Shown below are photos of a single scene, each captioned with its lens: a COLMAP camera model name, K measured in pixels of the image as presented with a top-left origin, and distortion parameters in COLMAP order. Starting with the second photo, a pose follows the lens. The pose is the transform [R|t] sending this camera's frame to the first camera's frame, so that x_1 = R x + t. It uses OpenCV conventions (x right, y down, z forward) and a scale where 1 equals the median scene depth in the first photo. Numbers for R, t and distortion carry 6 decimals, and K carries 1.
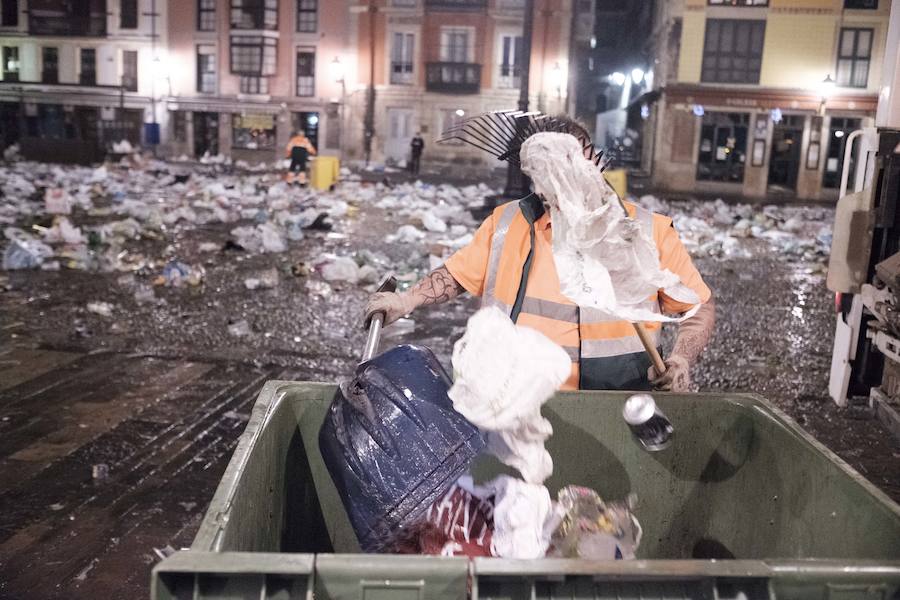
lens RADIAL K [[904.5, 0, 448.6], [0, 904.5, 302.8], [0, 0, 1]] dist [-0.002118, 0.000000]
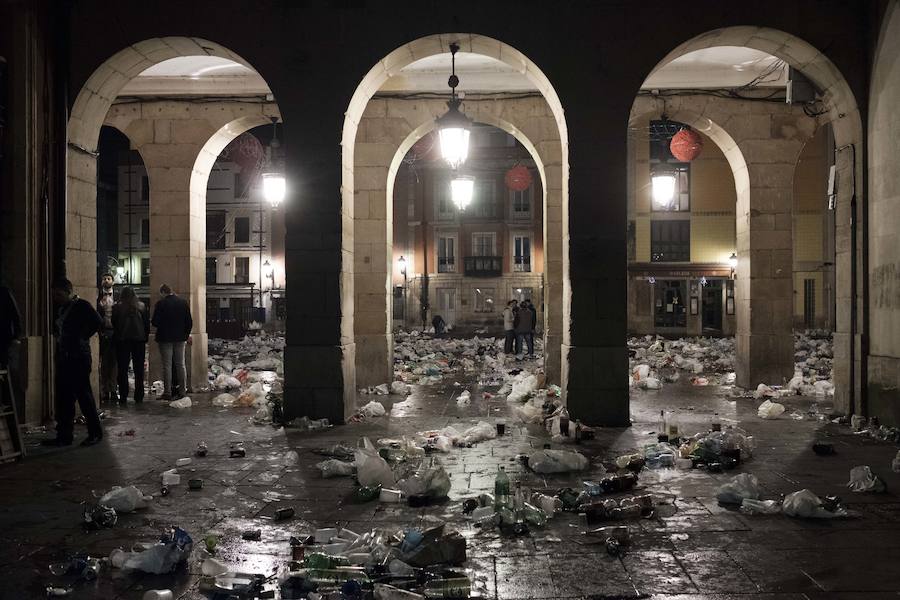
lens RADIAL K [[904.5, 0, 450.8], [0, 904.5, 305.1], [0, 0, 1]] dist [-0.002118, 0.000000]
pose [[0.996459, -0.051740, 0.066272, -0.141419], [0.062985, 0.981509, -0.180756, 0.069521], [-0.055695, 0.184290, 0.981293, -0.399839]]
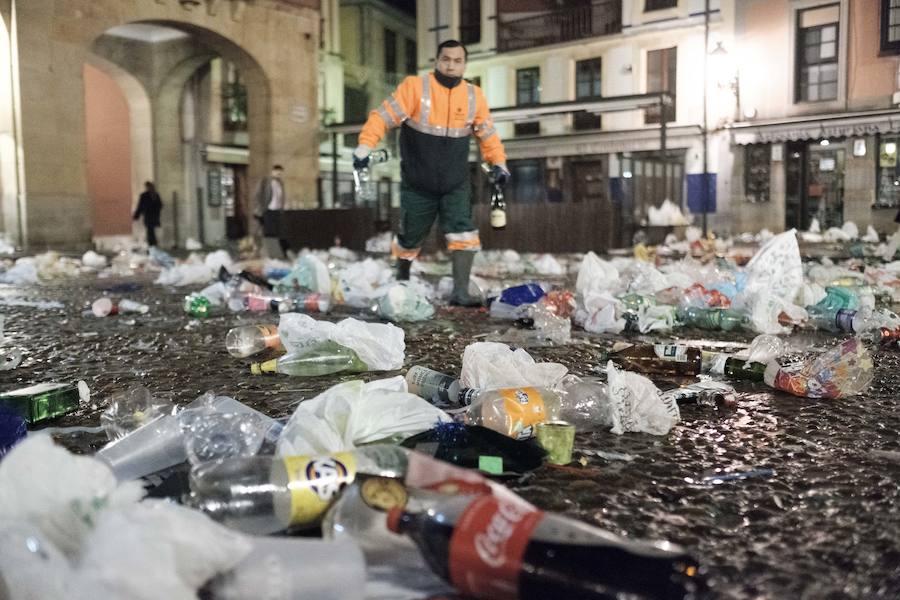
lens RADIAL K [[904.5, 0, 451.7], [0, 904.5, 300.7], [0, 0, 1]] dist [-0.002118, 0.000000]
pose [[0.884987, -0.019425, -0.465210, -0.230784], [-0.028886, 0.994914, -0.096494, -0.074060], [0.464719, 0.098834, 0.879925, 0.510687]]
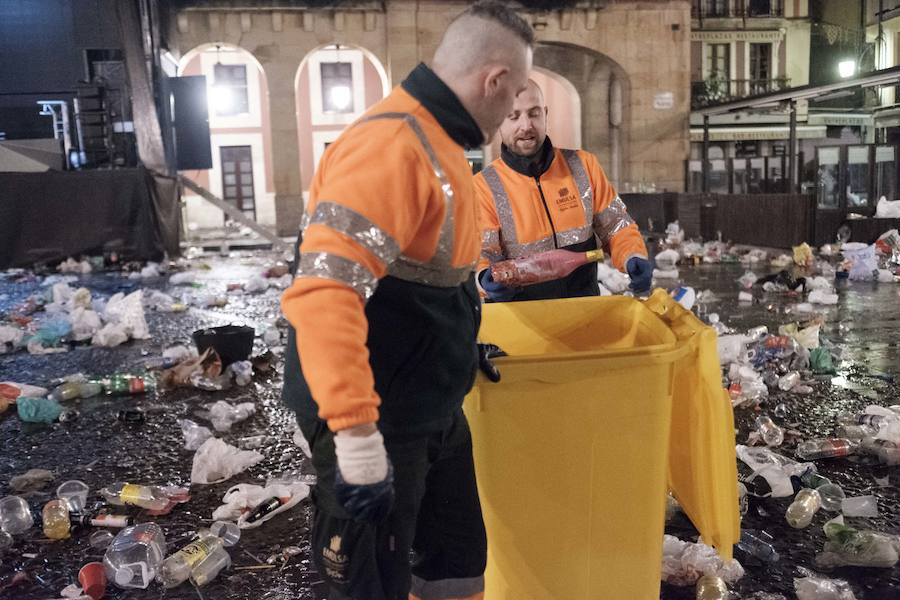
lens RADIAL K [[904.5, 0, 450.6], [0, 904.5, 303.5], [0, 0, 1]] dist [-0.002118, 0.000000]
pose [[0.271755, 0.070683, -0.959767, -0.006011], [-0.121122, 0.991881, 0.038752, -0.113603], [0.954714, 0.105718, 0.278110, 0.663763]]
